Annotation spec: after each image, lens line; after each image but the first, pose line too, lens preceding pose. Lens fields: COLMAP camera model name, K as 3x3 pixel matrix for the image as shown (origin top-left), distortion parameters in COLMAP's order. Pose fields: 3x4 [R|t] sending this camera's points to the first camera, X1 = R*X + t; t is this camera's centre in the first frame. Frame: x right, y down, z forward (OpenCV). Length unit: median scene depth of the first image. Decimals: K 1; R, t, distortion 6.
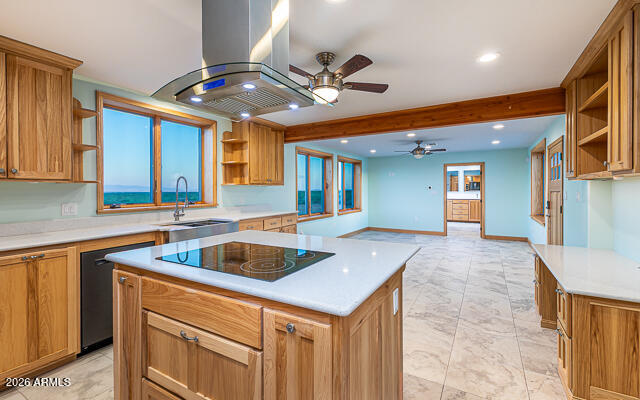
lens RADIAL K [[286.0, 0, 320.5], [0, 286.0, 187.4], [0, 0, 1]] dist [0.001016, 0.000287]
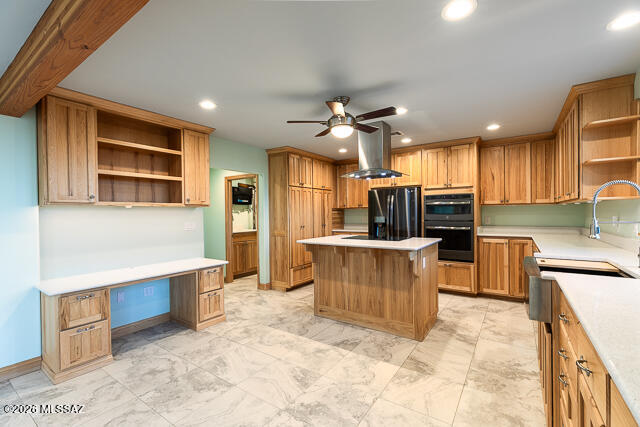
lens RADIAL K [[285.6, 0, 317.9], [0, 285.6, 214.5], [0, 0, 1]] dist [0.001504, 0.000000]
pose [[-0.996388, 0.015286, 0.083527, 0.016147], [0.015206, 0.999883, -0.001605, 0.012321], [-0.083541, -0.000329, -0.996504, 1.260941]]
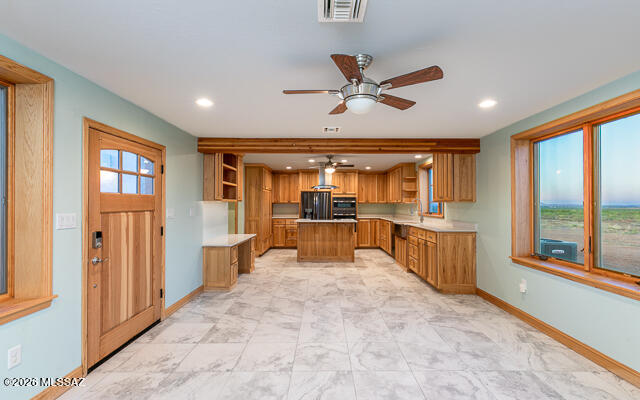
lens RADIAL K [[286.2, 0, 319.7], [0, 286.2, 202.7], [0, 0, 1]] dist [0.002283, 0.000242]
pose [[-0.871210, -0.001397, -0.490909, 0.805388], [0.004865, 0.999922, -0.011479, 0.004515], [0.490886, -0.012389, -0.871135, 1.874097]]
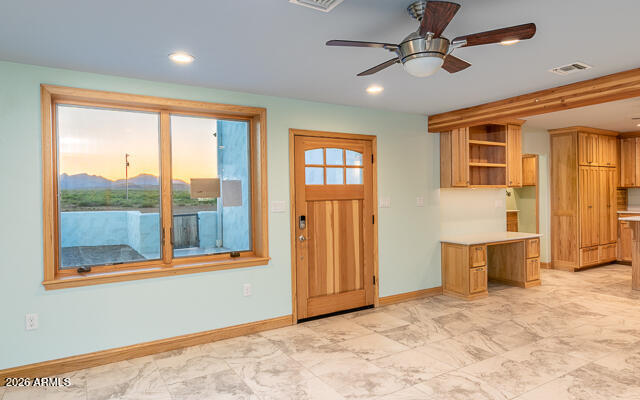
lens RADIAL K [[390.3, 0, 320.4], [0, 390.3, 195.4], [0, 0, 1]] dist [-0.000881, 0.001078]
pose [[-0.875309, 0.013902, 0.483364, 0.383853], [0.013429, 0.999900, -0.004438, 0.006962], [-0.483377, 0.002606, -0.875408, 2.008129]]
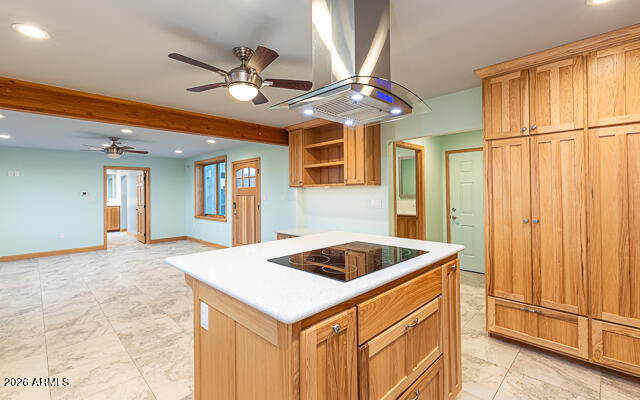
lens RADIAL K [[286.0, 0, 320.5], [0, 286.0, 187.4], [0, 0, 1]] dist [0.001016, 0.000287]
pose [[0.254107, 0.013953, 0.967075, -0.469316], [0.006591, 0.999848, -0.016158, 0.001446], [-0.967154, 0.010480, 0.253977, 0.302728]]
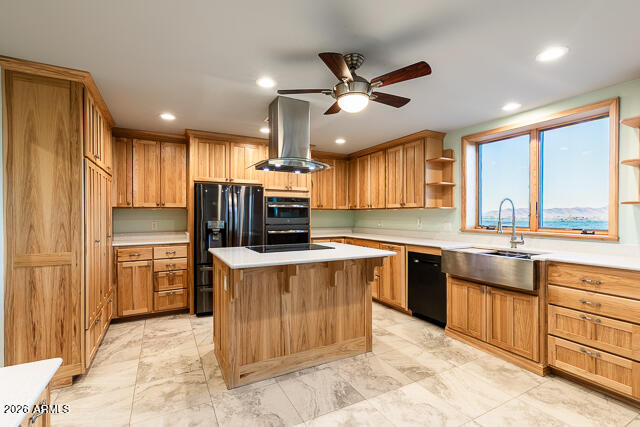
lens RADIAL K [[291.7, 0, 318.6], [0, 291.7, 215.4], [0, 0, 1]] dist [0.002189, 0.000055]
pose [[-0.525497, 0.004716, -0.850783, 0.474930], [0.006569, 0.999977, 0.001486, 0.007941], [0.850770, -0.004808, -0.525516, 0.791467]]
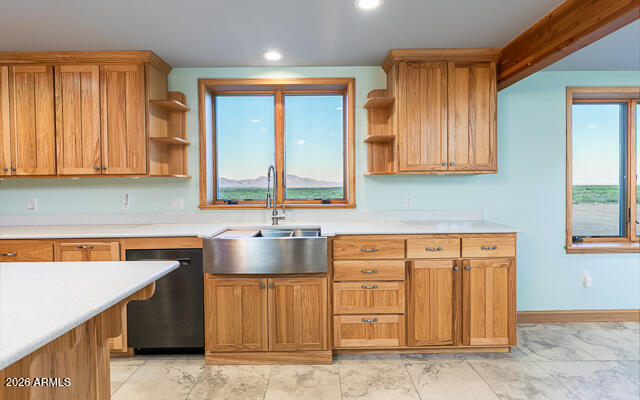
lens RADIAL K [[320.9, 0, 319.4], [0, 320.9, 189.2], [0, 0, 1]] dist [0.000399, 0.000028]
pose [[0.502151, 0.010543, -0.864716, 0.231890], [0.013099, 0.999718, 0.019796, 0.006409], [0.864681, -0.021268, 0.501872, 0.561154]]
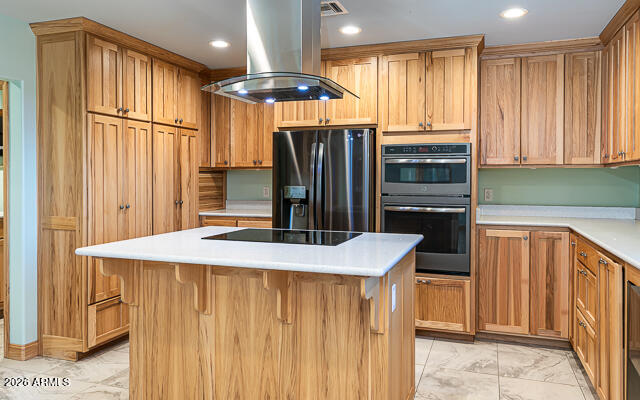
lens RADIAL K [[466.4, 0, 332.3], [0, 466.4, 179.8], [0, 0, 1]] dist [0.003964, 0.001308]
pose [[-0.979859, 0.002661, -0.199674, -0.026103], [0.002747, 0.999996, -0.000153, 0.011240], [0.199673, -0.000699, -0.979862, 0.992199]]
